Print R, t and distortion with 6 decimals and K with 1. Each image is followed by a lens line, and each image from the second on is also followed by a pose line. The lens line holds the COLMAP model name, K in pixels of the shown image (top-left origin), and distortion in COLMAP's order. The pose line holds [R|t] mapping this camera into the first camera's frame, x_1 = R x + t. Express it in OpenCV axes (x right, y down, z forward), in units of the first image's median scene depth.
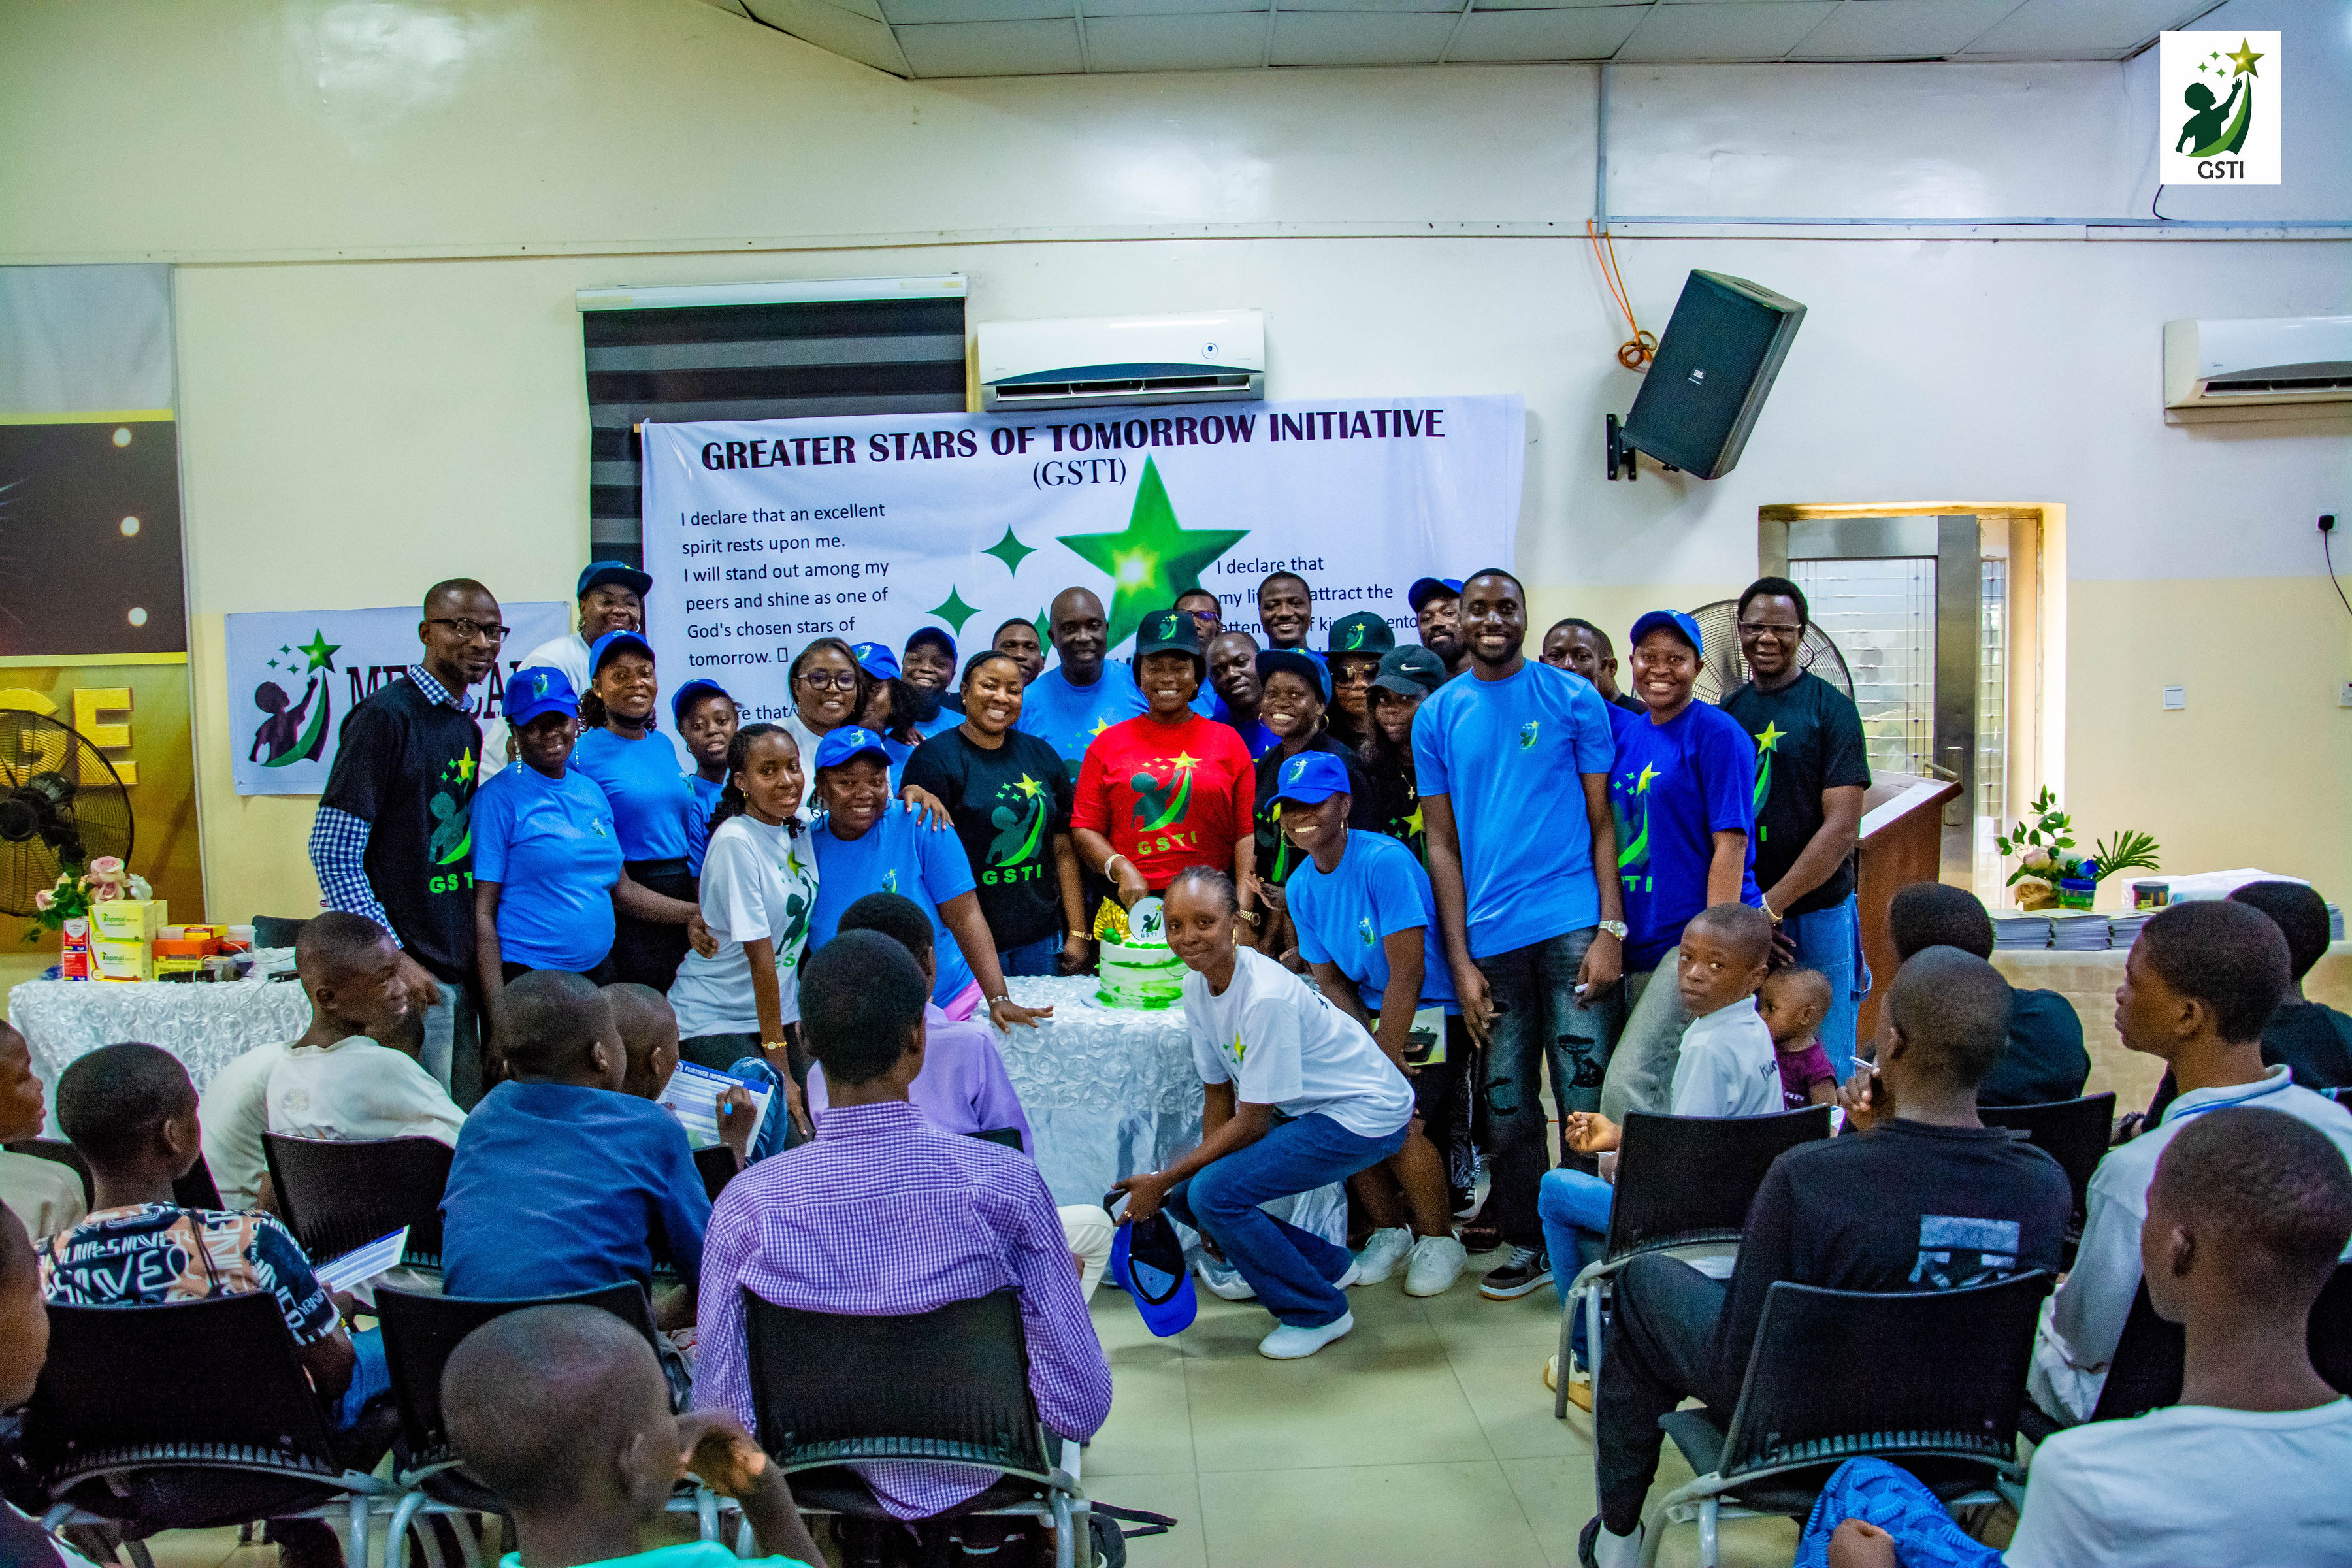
lens RADIAL K [[1946.3, 0, 1171.0], [0, 1946.3, 772.1], [0, 0, 1]] dist [-0.153376, 0.181231]
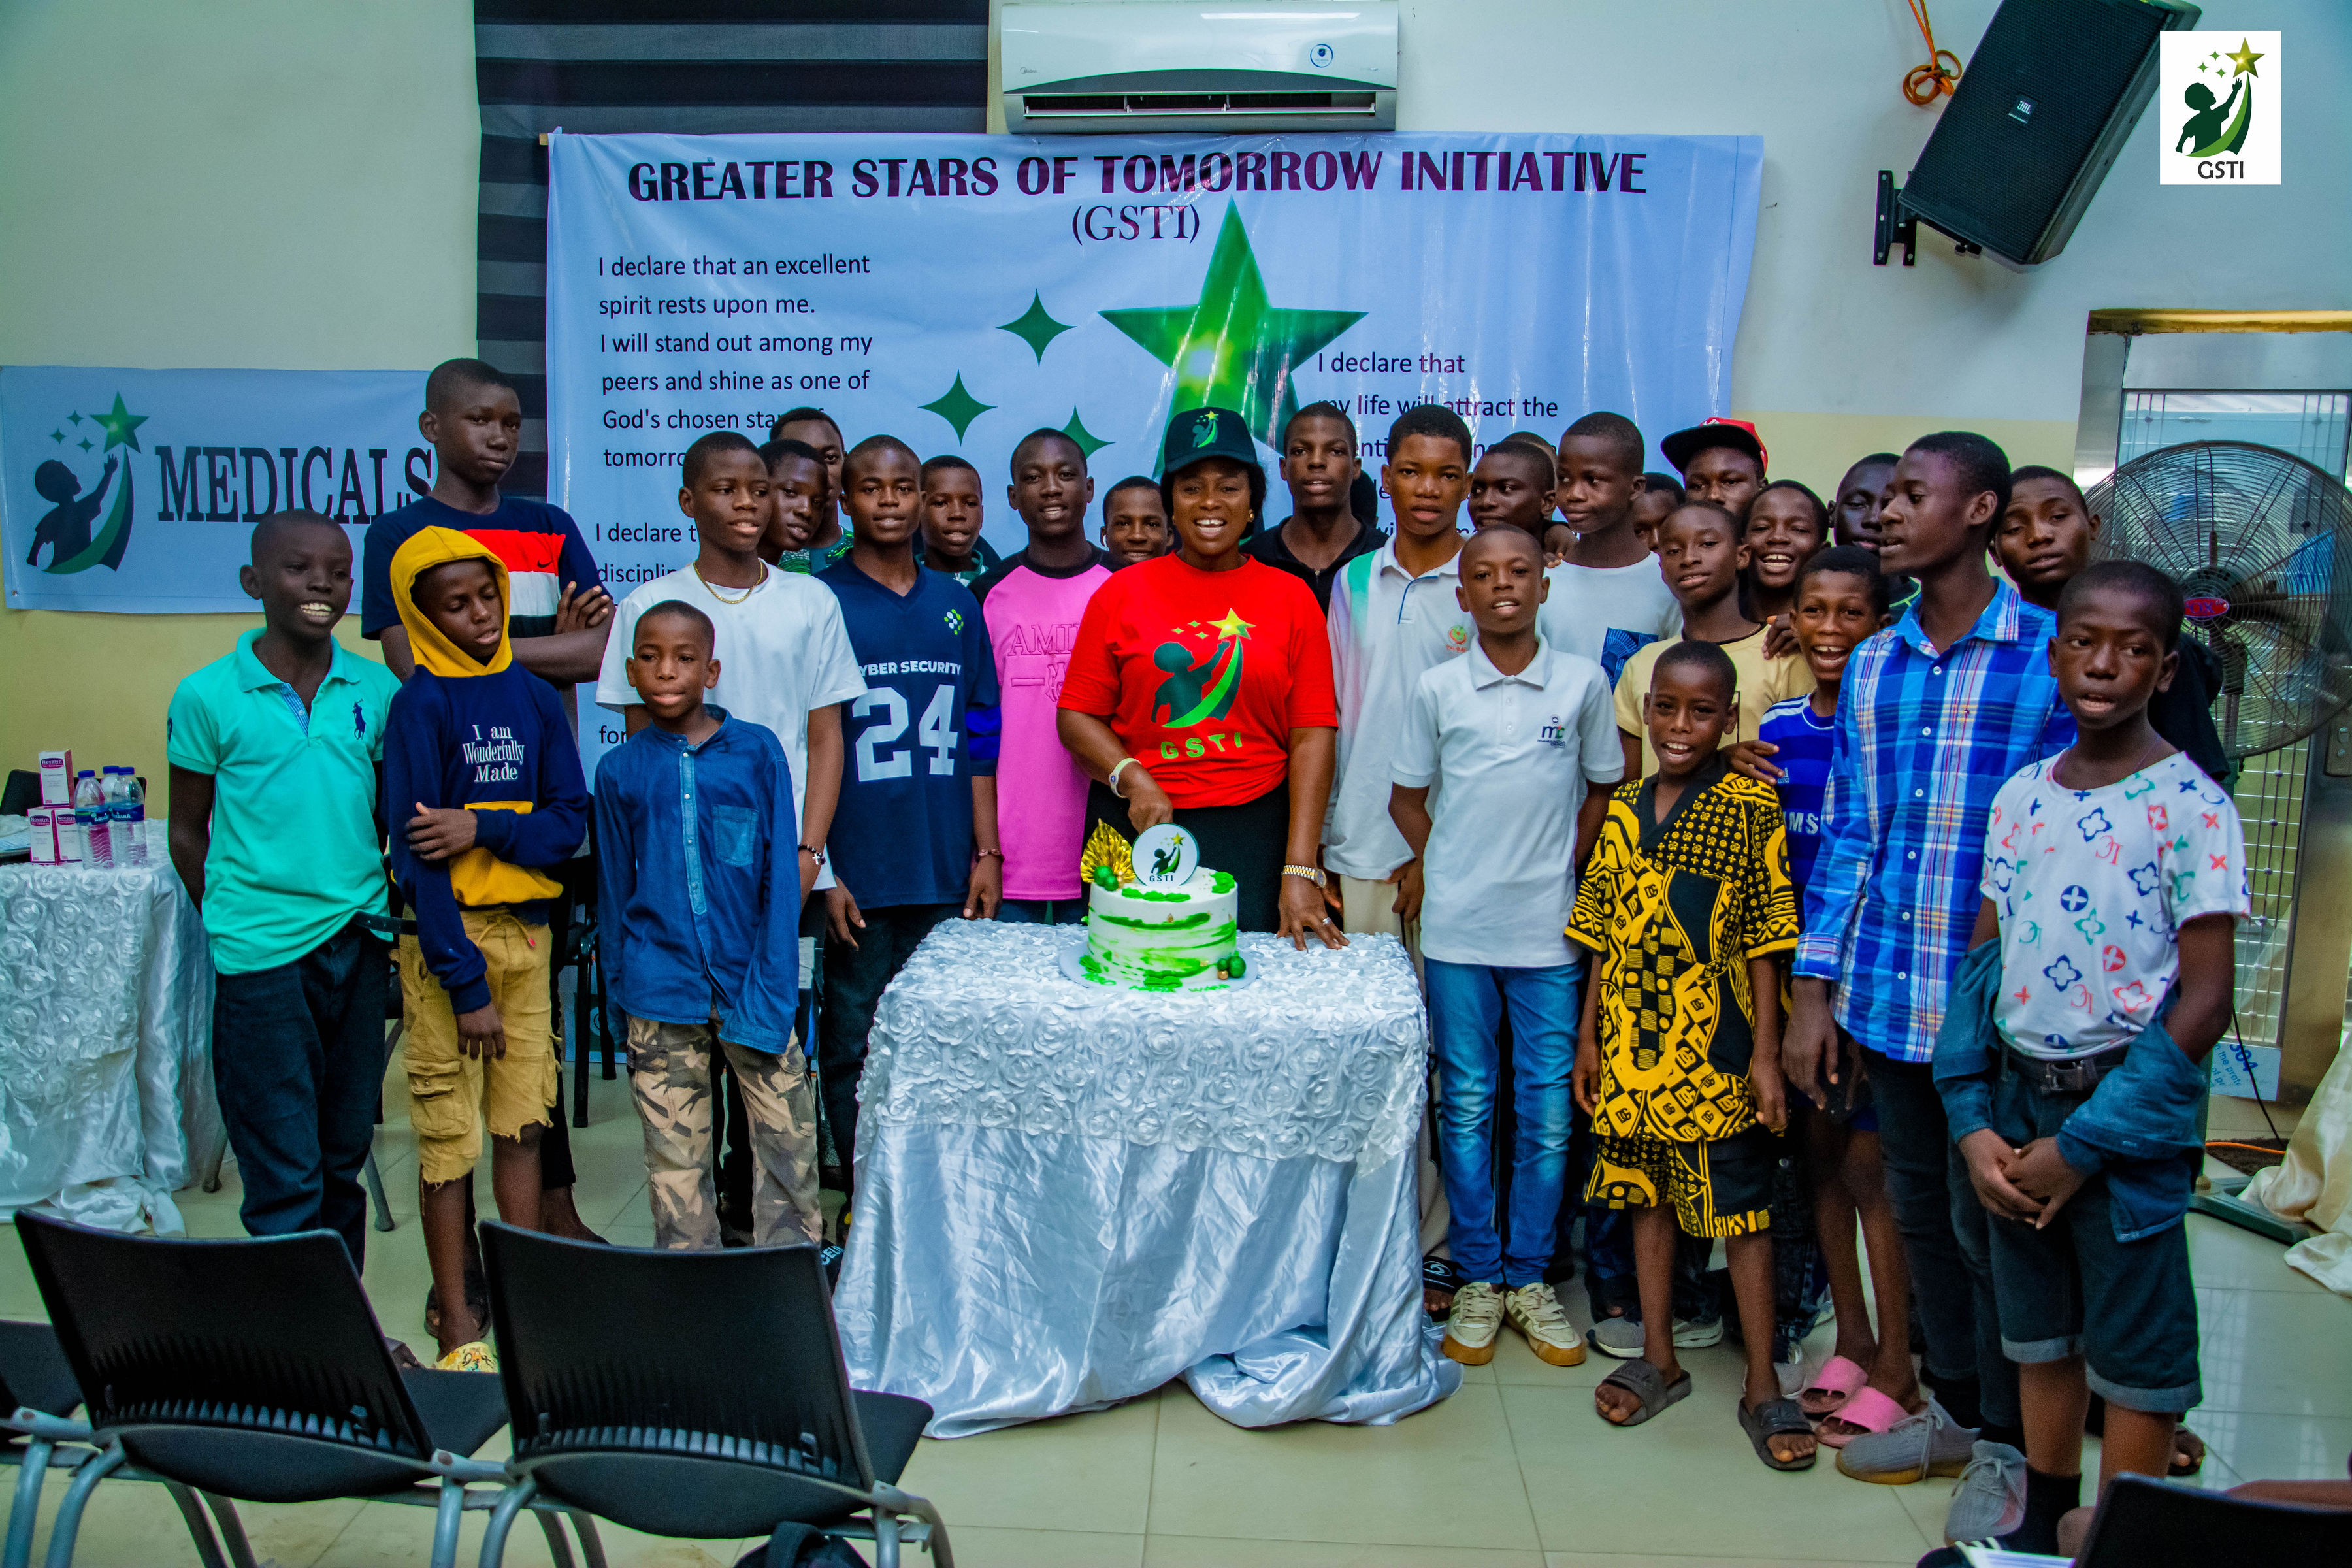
lens RADIAL K [[2072.6, 0, 1176.0], [0, 2072.6, 784.0], [0, 0, 1]] dist [-0.102639, 0.158450]
pose [[0.995951, 0.057576, -0.069044, 0.033381], [-0.052386, 0.995825, 0.074761, -0.003402], [0.073060, -0.070841, 0.994808, 0.217306]]
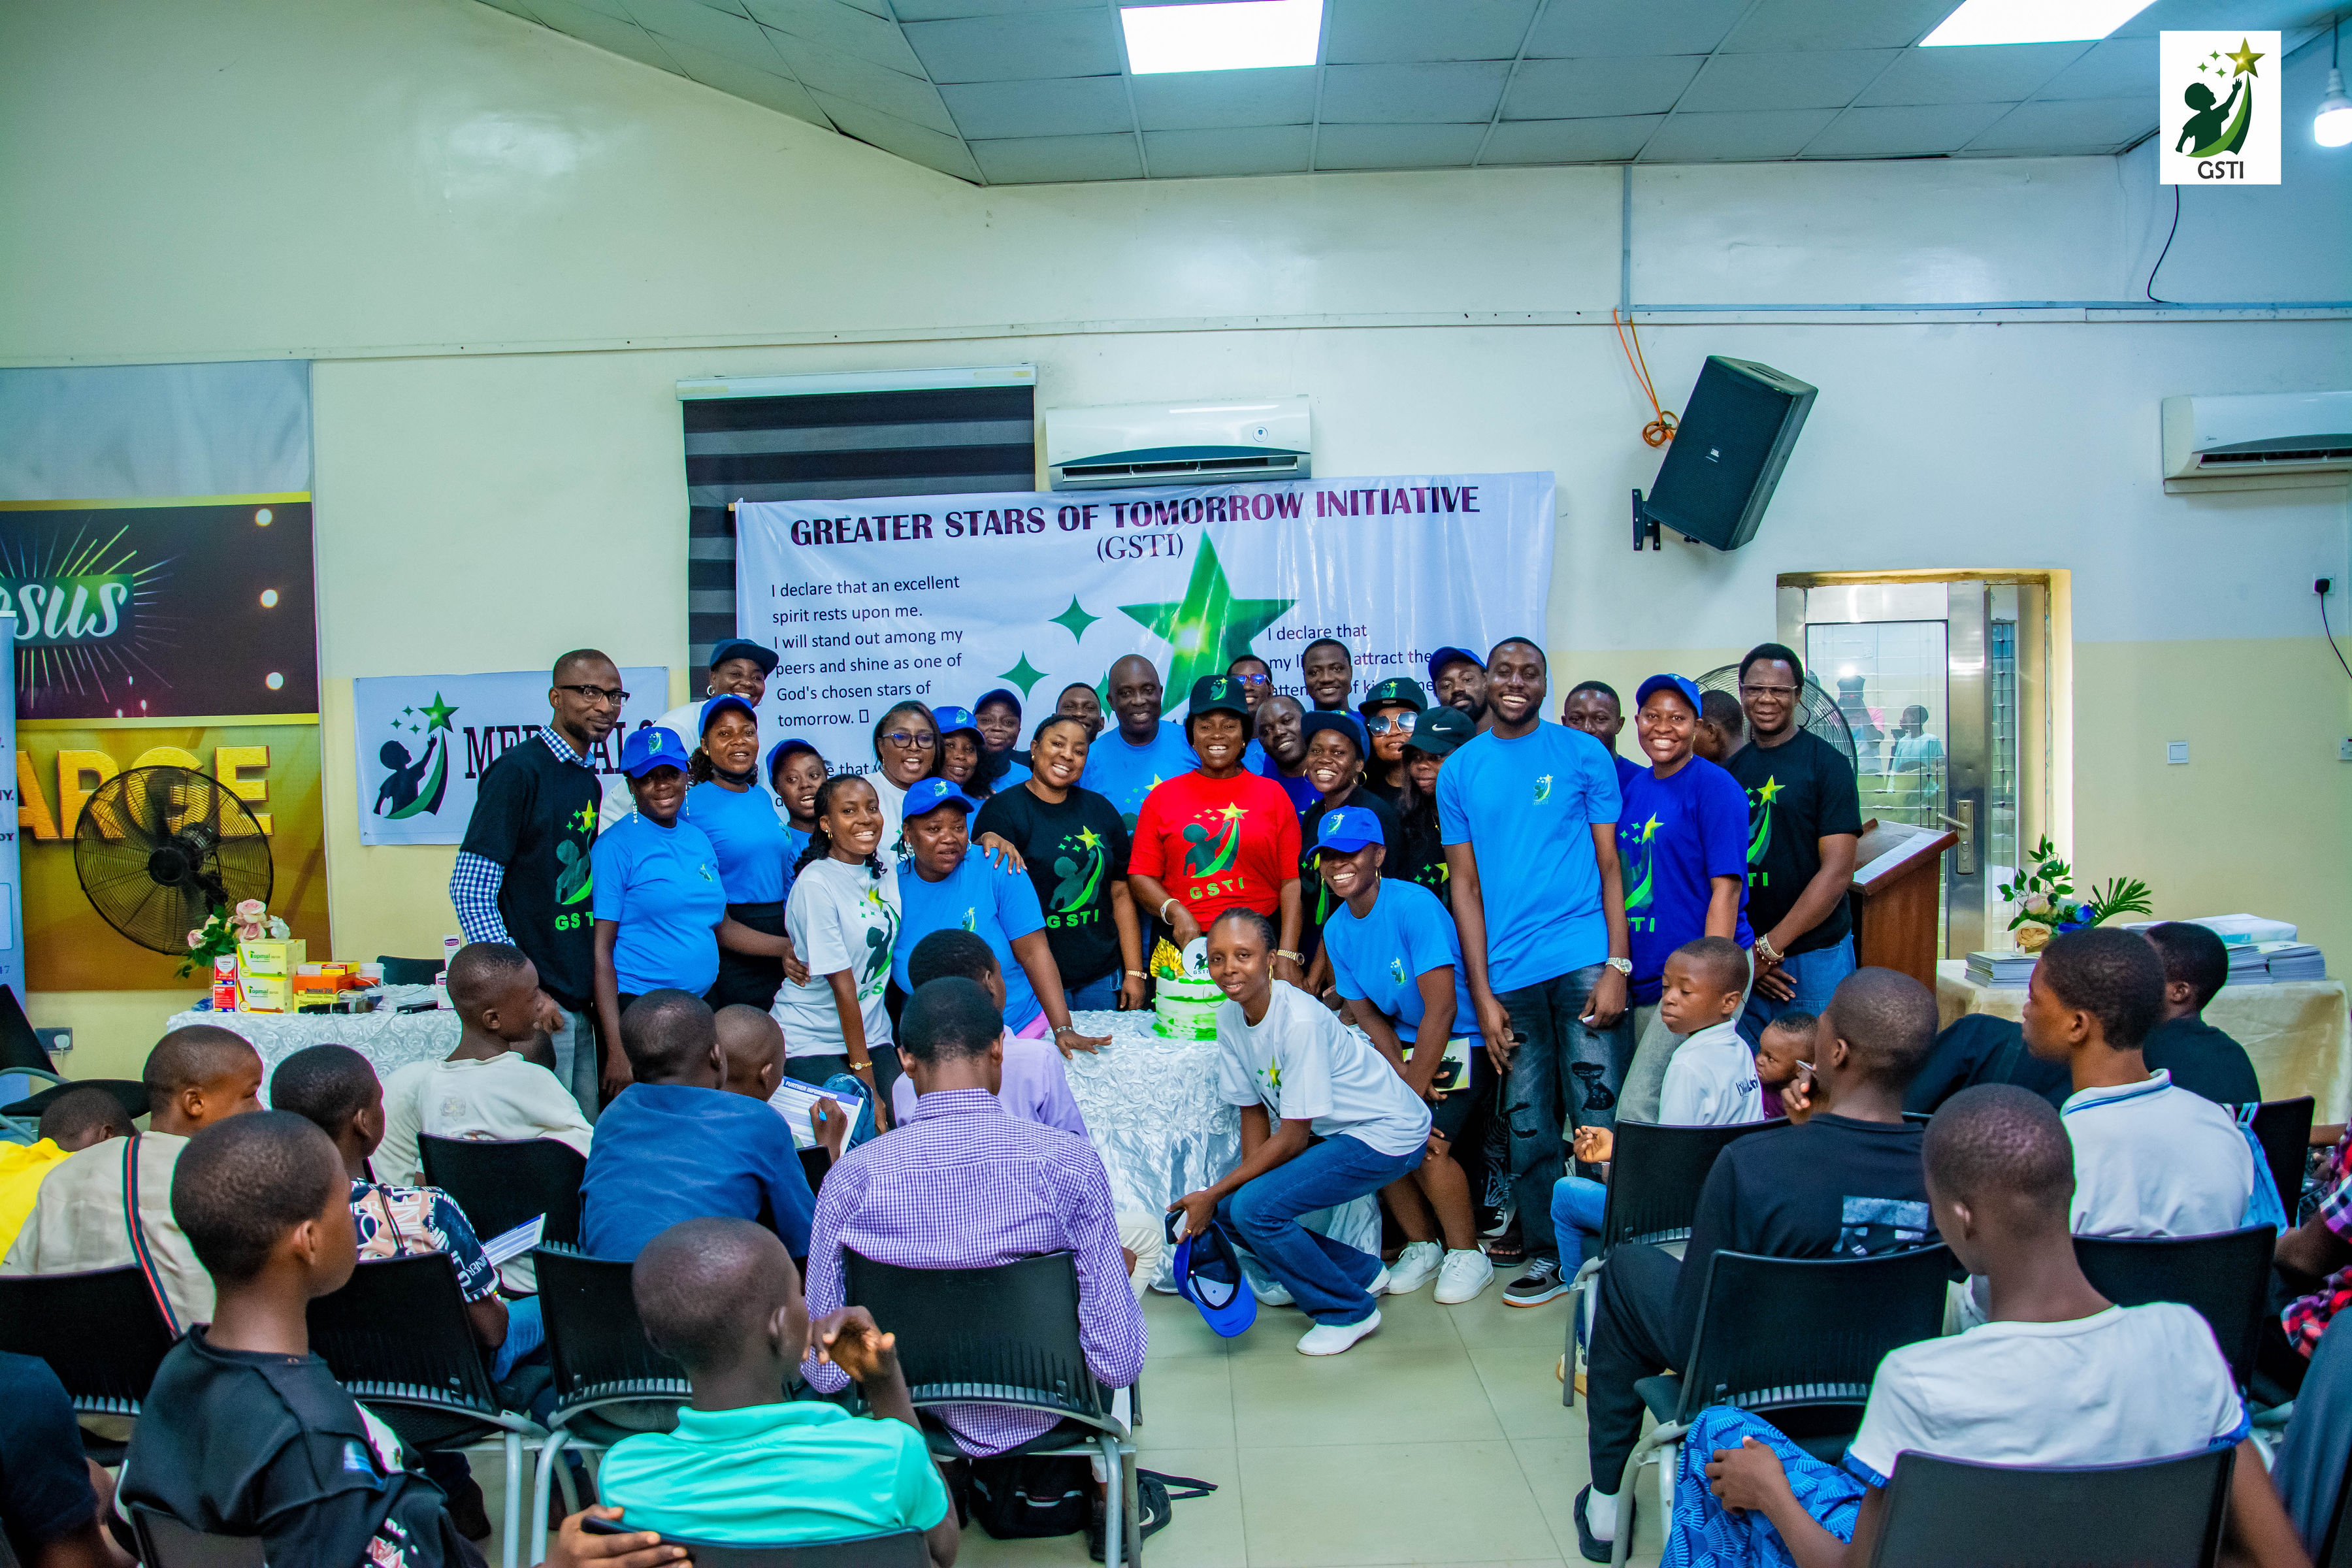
lens RADIAL K [[1946.3, 0, 1171.0], [0, 1946.3, 772.1], [0, 0, 1]] dist [-0.153376, 0.181231]
pose [[0.999345, -0.000829, -0.036188, 0.009122], [-0.000259, 0.999548, -0.030048, 0.003115], [0.036197, 0.030038, 0.998893, -0.074105]]
